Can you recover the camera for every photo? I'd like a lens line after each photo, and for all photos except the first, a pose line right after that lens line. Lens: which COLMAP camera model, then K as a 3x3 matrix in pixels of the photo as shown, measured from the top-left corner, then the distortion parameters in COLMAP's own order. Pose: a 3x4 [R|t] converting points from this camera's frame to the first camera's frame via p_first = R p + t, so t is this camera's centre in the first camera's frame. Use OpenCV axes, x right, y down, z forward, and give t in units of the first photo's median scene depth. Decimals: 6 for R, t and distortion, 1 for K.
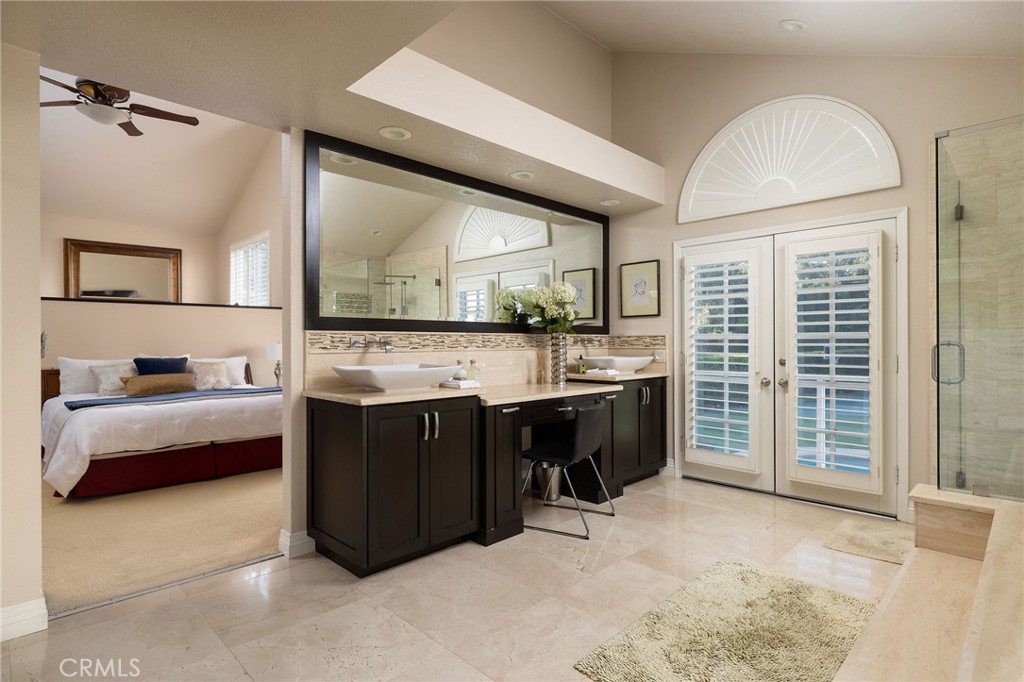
lens RADIAL K [[525.3, 0, 512.0], [0, 525.3, 341.0], [0, 0, 1]] dist [-0.000052, 0.000345]
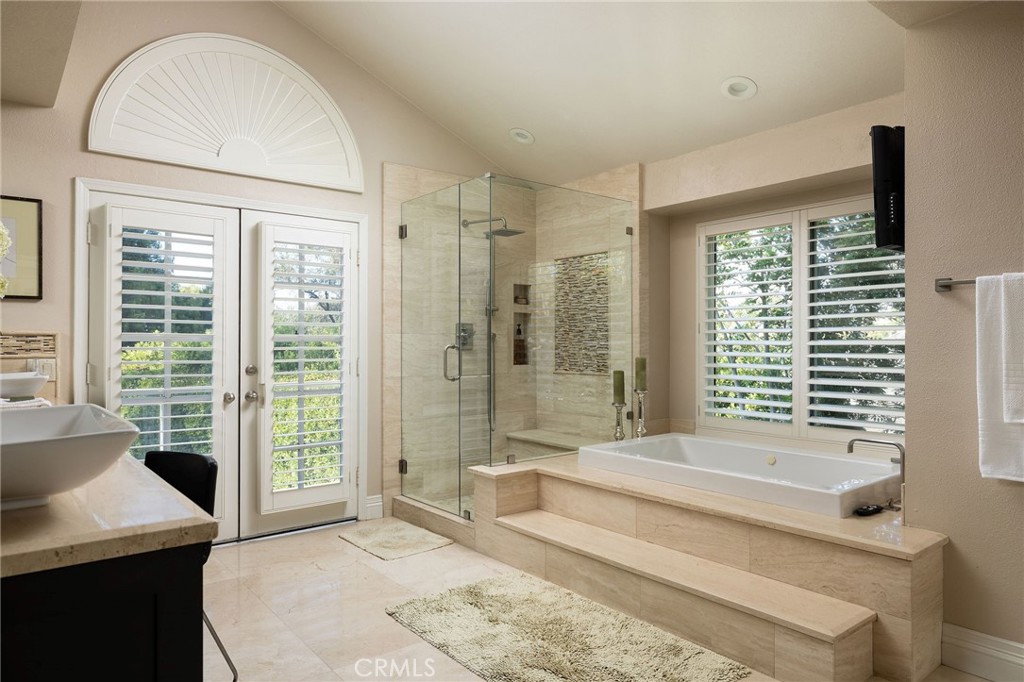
lens RADIAL K [[651.5, 0, 512.0], [0, 651.5, 341.0], [0, 0, 1]] dist [0.003239, -0.000059]
pose [[0.107384, 0.006260, 0.994198, -0.422636], [-0.001658, 0.999980, -0.006117, 0.000535], [-0.994216, -0.000991, 0.107392, 0.489295]]
